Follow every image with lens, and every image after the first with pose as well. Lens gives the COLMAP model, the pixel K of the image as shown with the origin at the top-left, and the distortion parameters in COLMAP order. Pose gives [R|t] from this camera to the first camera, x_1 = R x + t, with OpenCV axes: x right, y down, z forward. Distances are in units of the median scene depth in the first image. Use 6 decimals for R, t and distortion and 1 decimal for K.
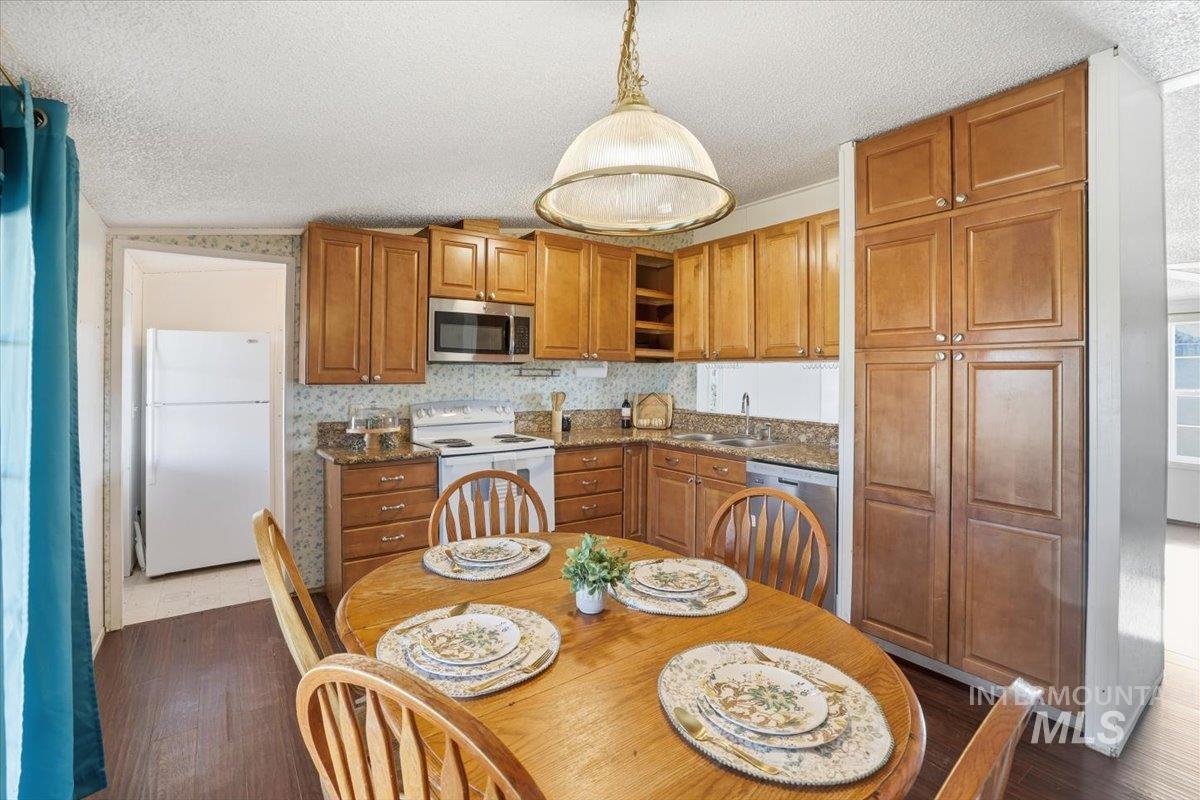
lens RADIAL K [[572.4, 0, 596.9], [0, 572.4, 368.4], [0, 0, 1]] dist [-0.000308, 0.000130]
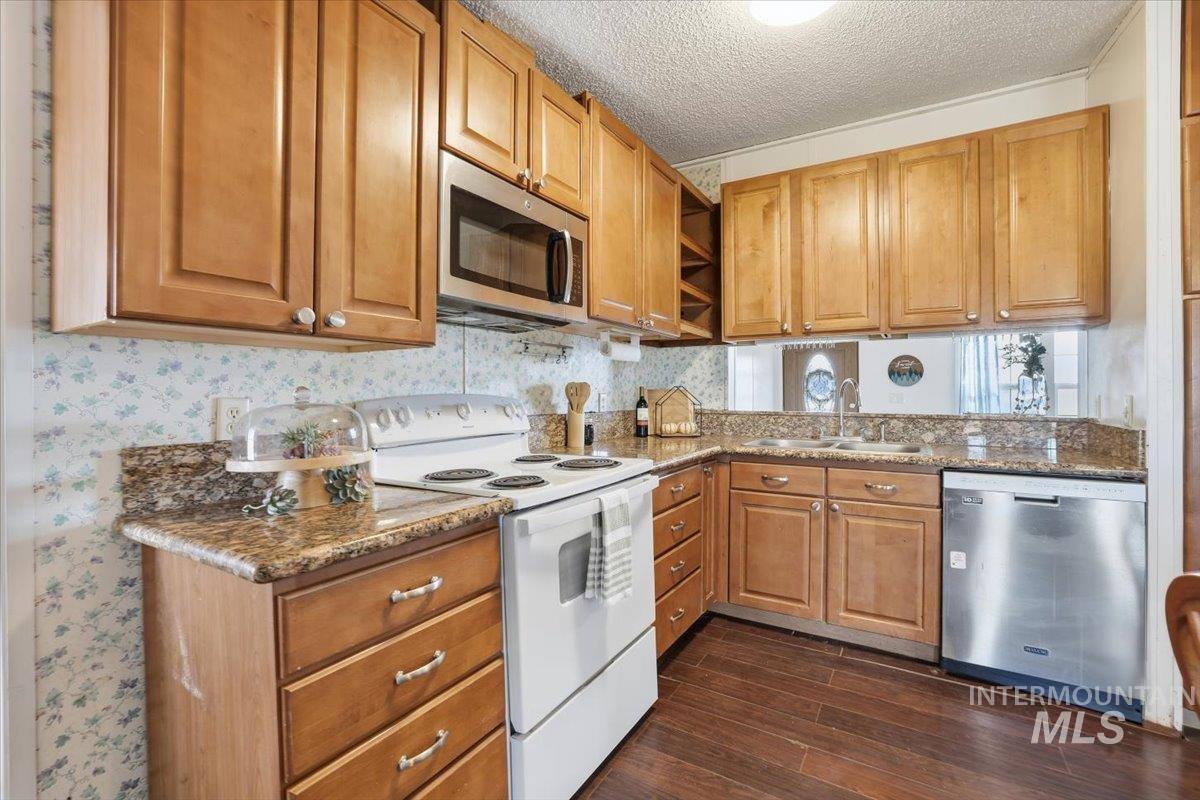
lens RADIAL K [[527.7, 0, 600.5], [0, 527.7, 391.2], [0, 0, 1]] dist [-0.003237, 0.000213]
pose [[0.919125, -0.008287, 0.393879, -0.339199], [0.005877, 0.999956, 0.007324, 0.057961], [-0.393922, -0.004417, 0.919133, 0.576179]]
